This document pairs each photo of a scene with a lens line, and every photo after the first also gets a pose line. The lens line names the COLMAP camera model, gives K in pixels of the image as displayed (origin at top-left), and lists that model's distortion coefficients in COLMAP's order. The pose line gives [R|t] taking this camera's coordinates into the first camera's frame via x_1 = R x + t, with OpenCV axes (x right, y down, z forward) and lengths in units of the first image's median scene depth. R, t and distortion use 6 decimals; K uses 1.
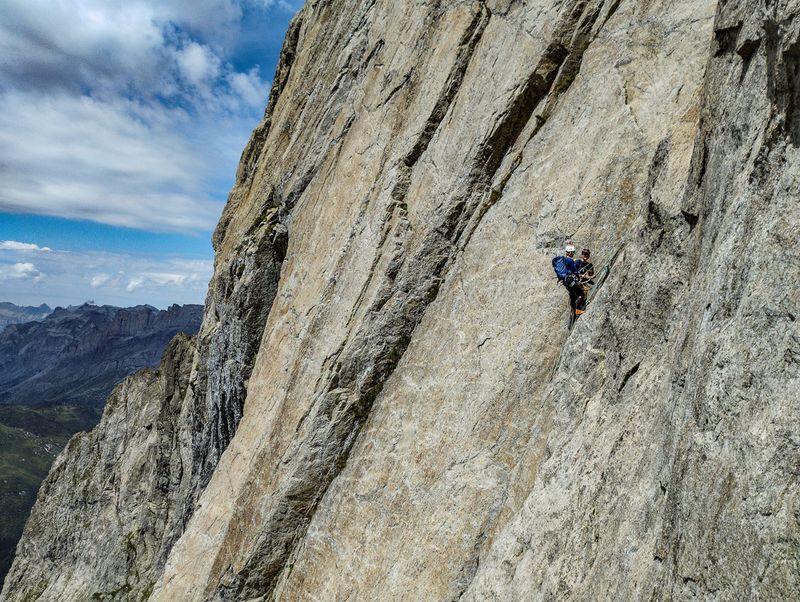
lens RADIAL K [[566.4, 0, 396.7], [0, 566.4, 300.2], [0, 0, 1]] dist [0.053142, -0.024977]
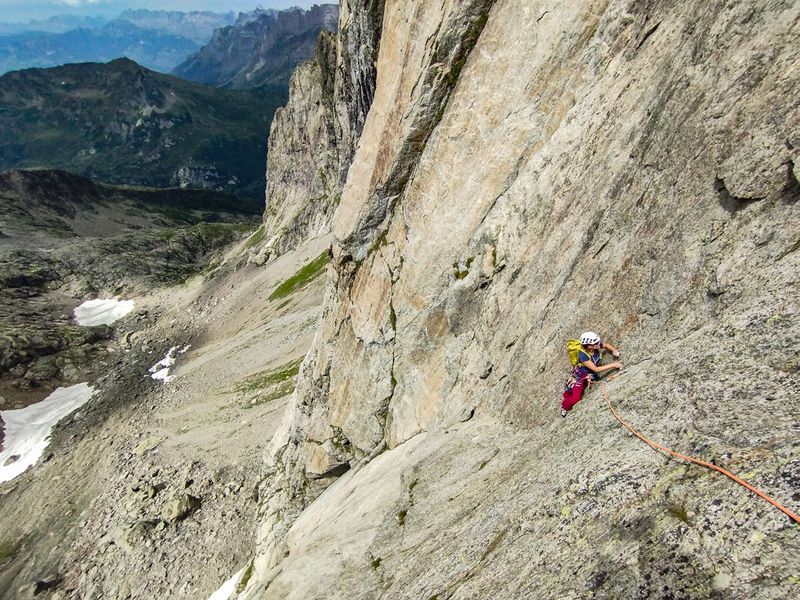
lens RADIAL K [[349.3, 0, 400.4], [0, 349.3, 300.5], [0, 0, 1]] dist [0.010339, 0.000991]
pose [[0.993520, 0.008597, -0.113328, -0.087477], [0.061577, 0.797384, 0.600322, 0.093422], [0.095527, -0.603410, 0.791688, -0.123514]]
